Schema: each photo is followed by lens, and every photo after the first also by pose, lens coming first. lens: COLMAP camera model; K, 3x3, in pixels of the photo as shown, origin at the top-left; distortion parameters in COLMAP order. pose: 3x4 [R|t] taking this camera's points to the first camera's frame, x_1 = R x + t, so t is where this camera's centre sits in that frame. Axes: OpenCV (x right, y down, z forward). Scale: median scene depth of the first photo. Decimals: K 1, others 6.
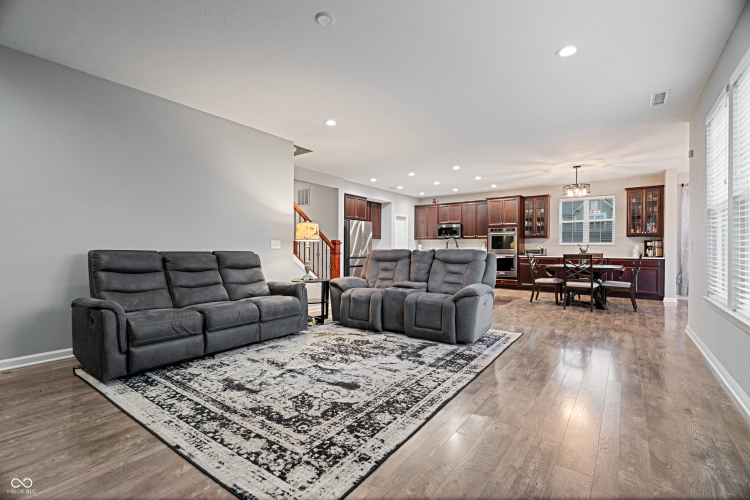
lens RADIAL K [[339.0, 0, 374.2], [0, 339.0, 250.0], [0, 0, 1]] dist [-0.005515, 0.000326]
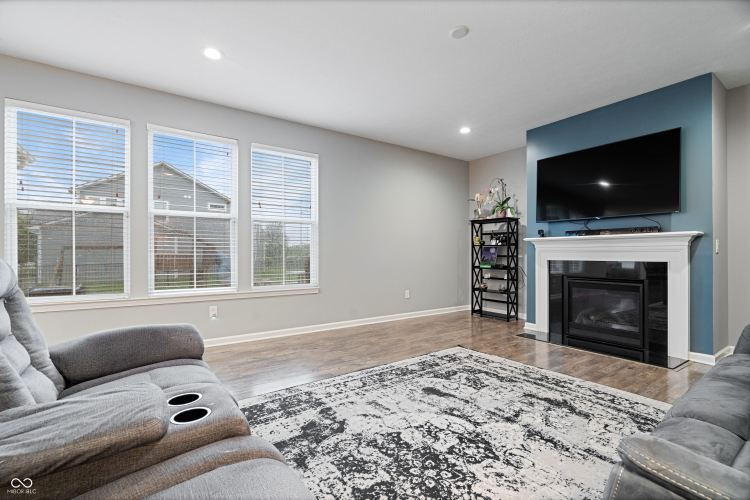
lens RADIAL K [[339.0, 0, 370.8], [0, 339.0, 251.9], [0, 0, 1]] dist [-0.005515, 0.000326]
pose [[-0.945206, -0.003617, 0.326455, -0.229374], [-0.004219, 0.999990, -0.001135, -0.003393], [-0.326448, -0.002450, -0.945212, 2.044678]]
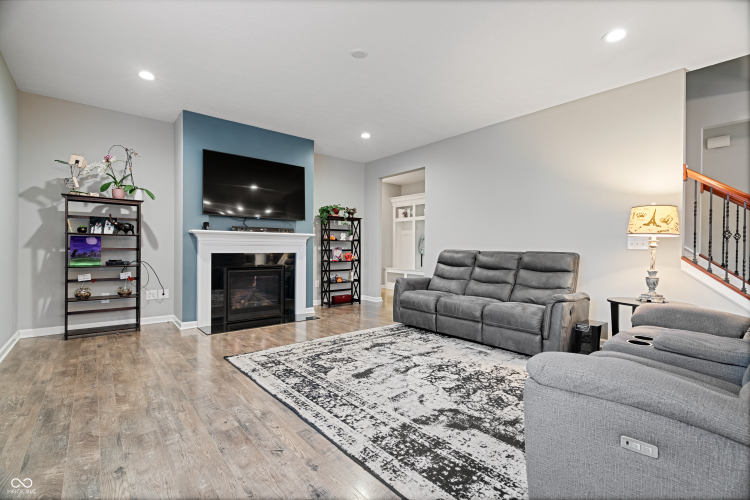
lens RADIAL K [[339.0, 0, 373.4], [0, 339.0, 251.8], [0, 0, 1]] dist [-0.005515, 0.000326]
pose [[-0.236407, 0.003062, -0.971649, 0.980655], [-0.011546, 0.999916, 0.005960, 0.005892], [0.971585, 0.012627, -0.236352, 1.316686]]
